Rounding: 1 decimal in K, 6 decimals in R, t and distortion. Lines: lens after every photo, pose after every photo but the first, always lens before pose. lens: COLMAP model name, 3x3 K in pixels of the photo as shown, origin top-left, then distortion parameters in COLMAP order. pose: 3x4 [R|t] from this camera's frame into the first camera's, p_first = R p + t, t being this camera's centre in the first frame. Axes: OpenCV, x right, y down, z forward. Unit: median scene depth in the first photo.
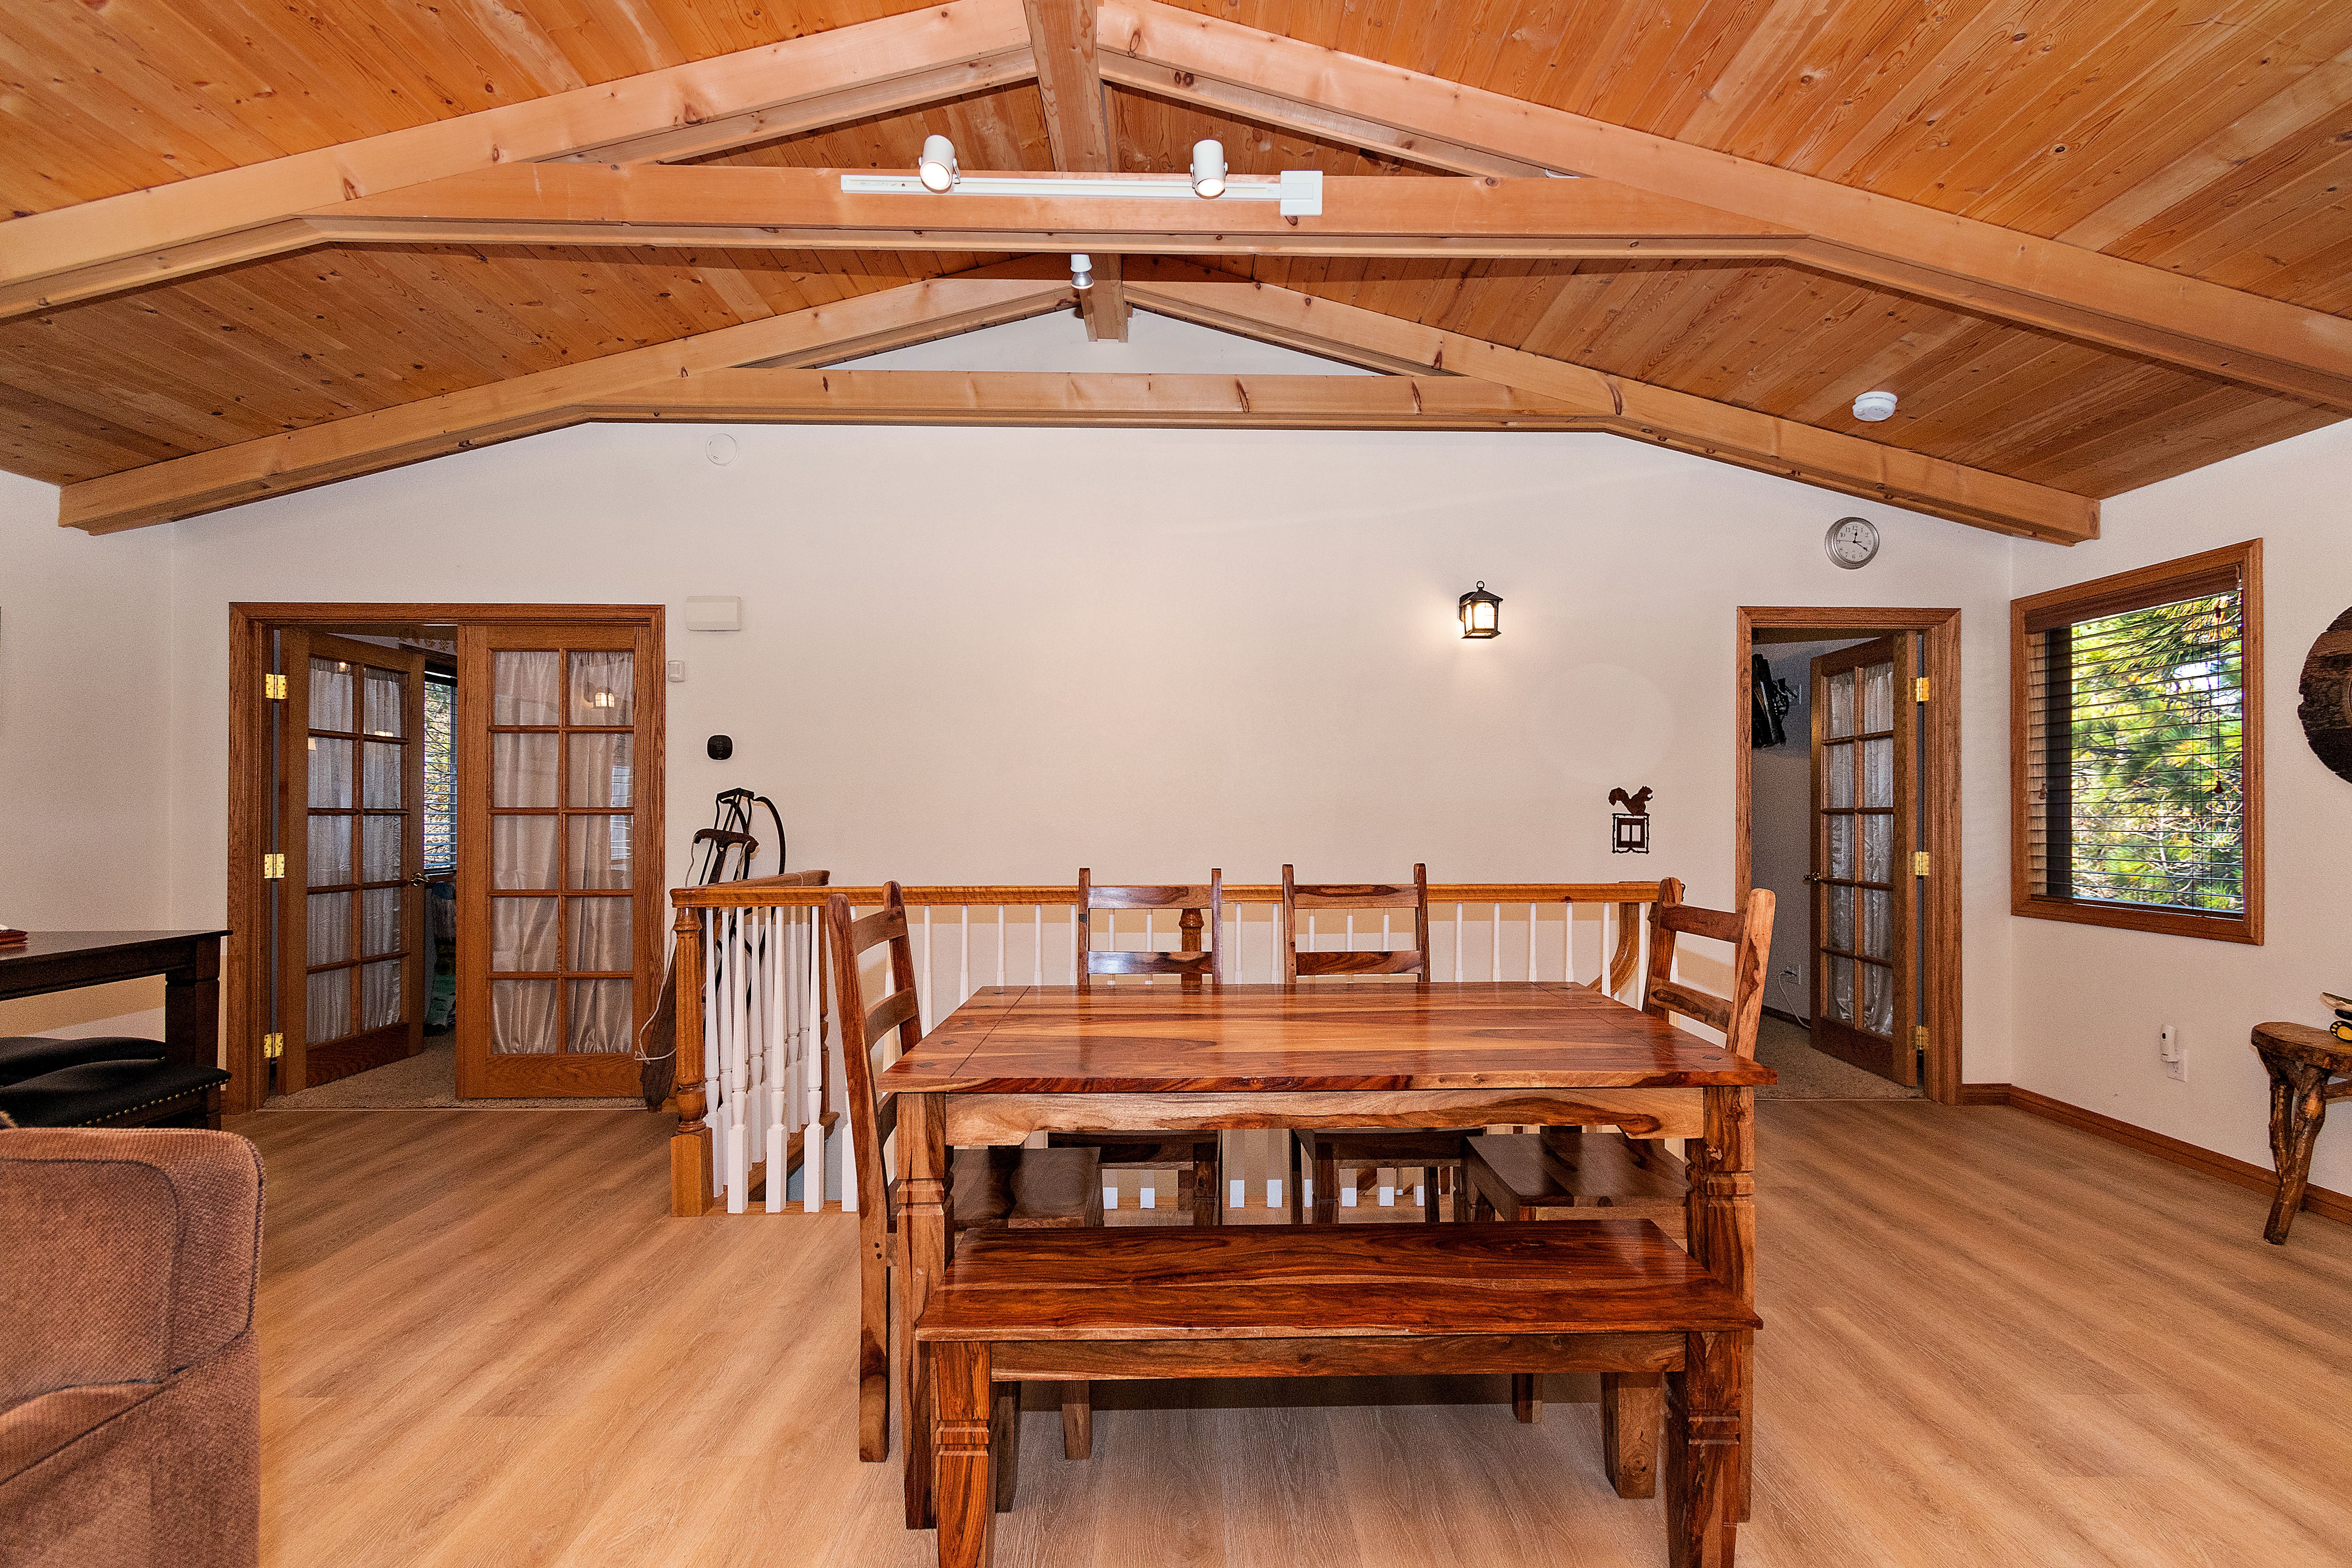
lens RADIAL K [[1040.3, 0, 1197.5], [0, 1040.3, 792.2], [0, 0, 1]] dist [0.000049, -0.002104]
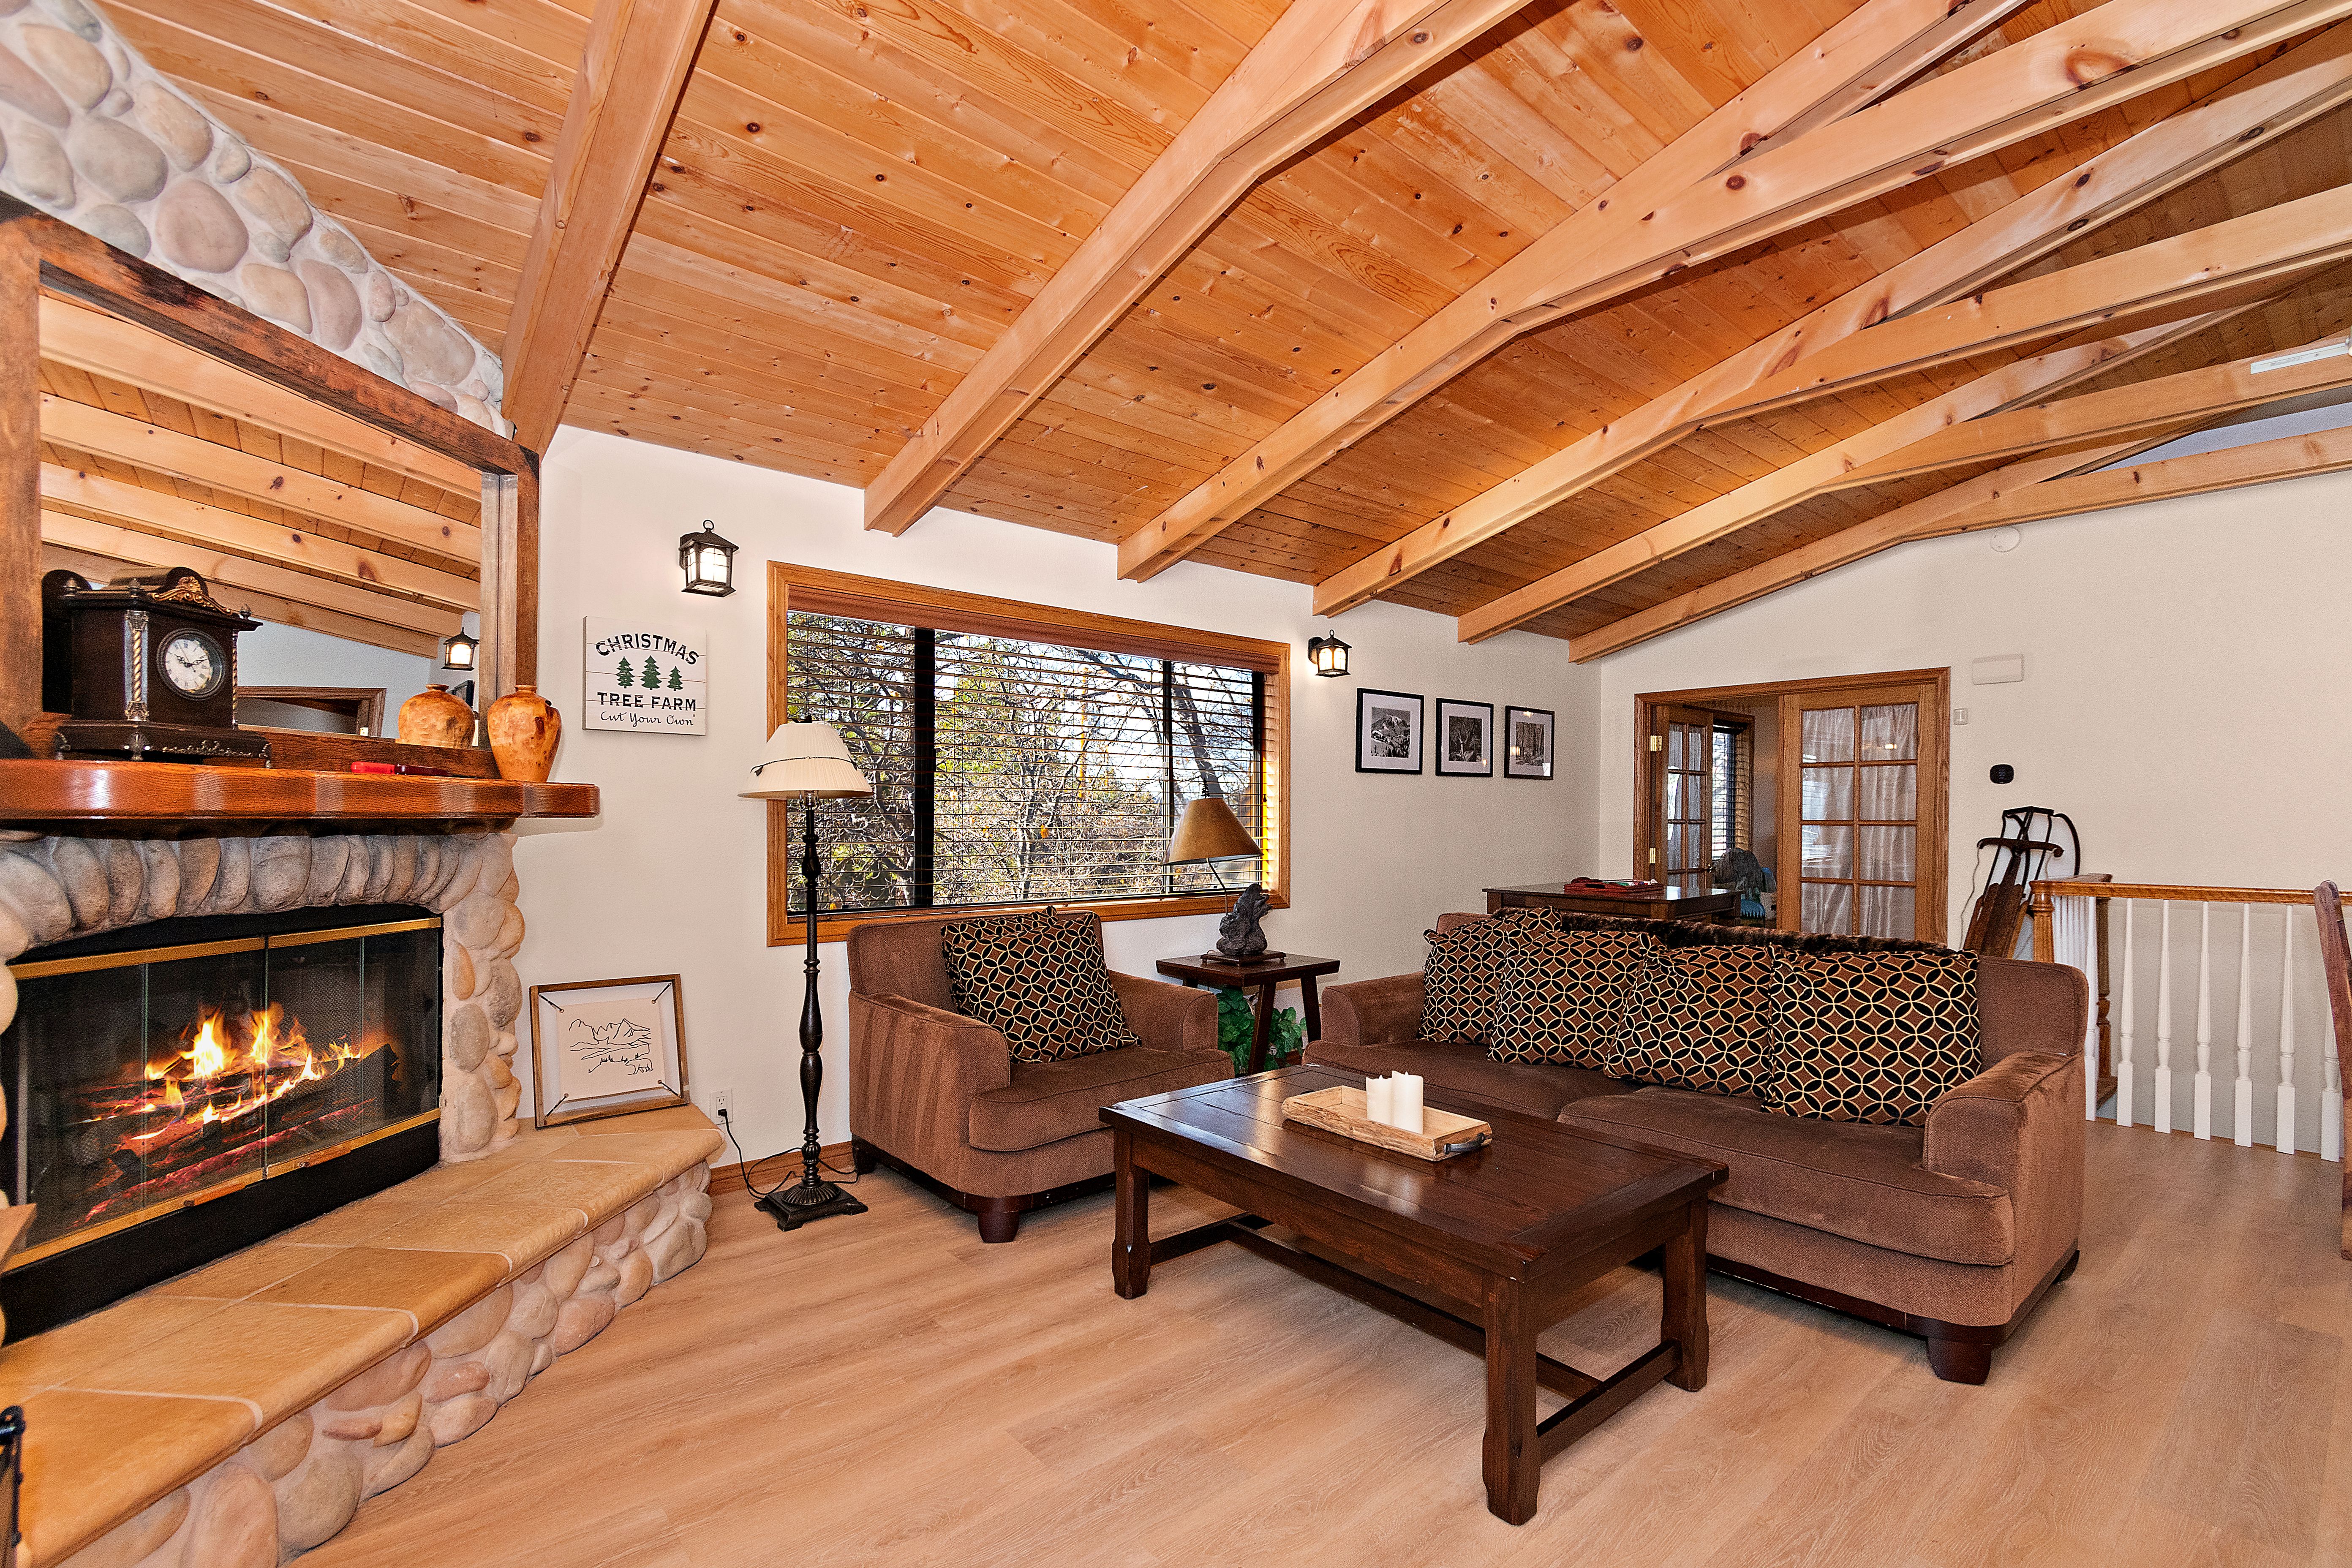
lens RADIAL K [[1040.3, 0, 1178.1], [0, 1040.3, 831.4], [0, 0, 1]] dist [0.000049, -0.002104]
pose [[0.621799, 0.017731, -0.782976, -0.085650], [0.011325, 0.999436, 0.031626, -0.024413], [0.783095, -0.028532, 0.621247, -0.586173]]
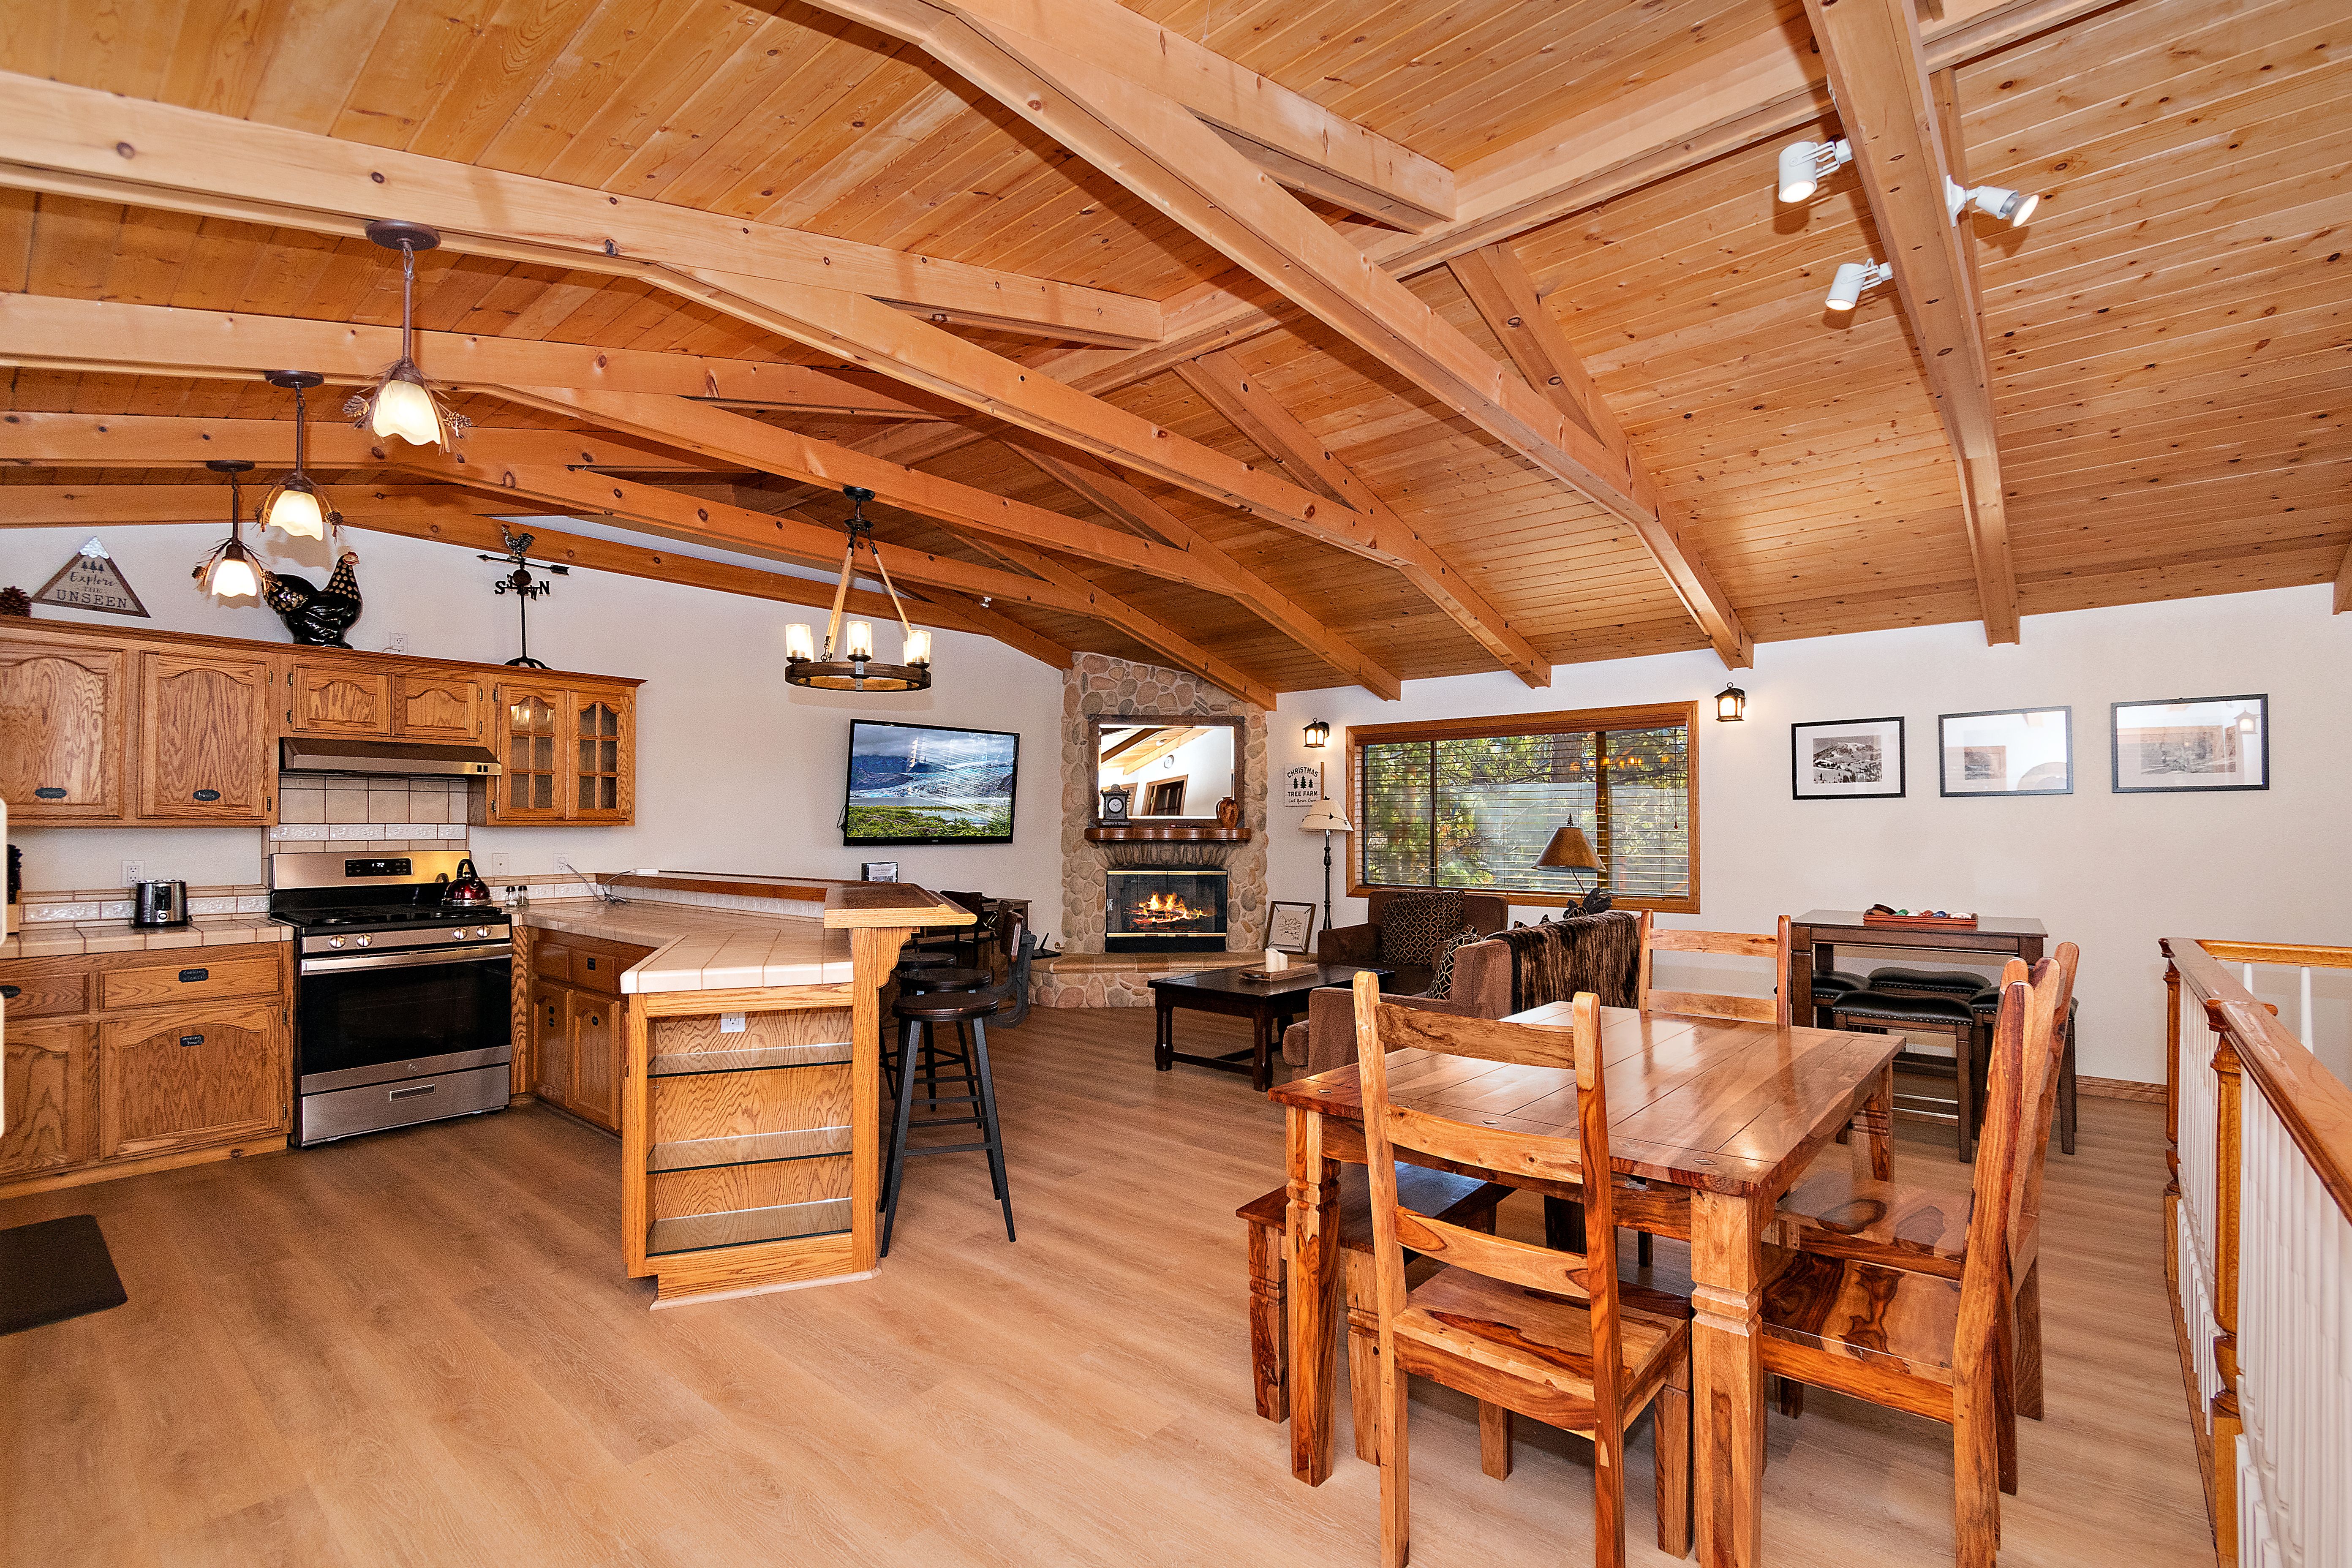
lens RADIAL K [[1040.3, 0, 1202.8], [0, 1040.3, 820.1], [0, 0, 1]] dist [0.000049, -0.002104]
pose [[-0.677633, -0.009324, -0.735341, 0.555716], [0.016101, 0.999492, -0.027510, -0.004177], [0.735224, -0.030482, -0.677138, 0.681171]]
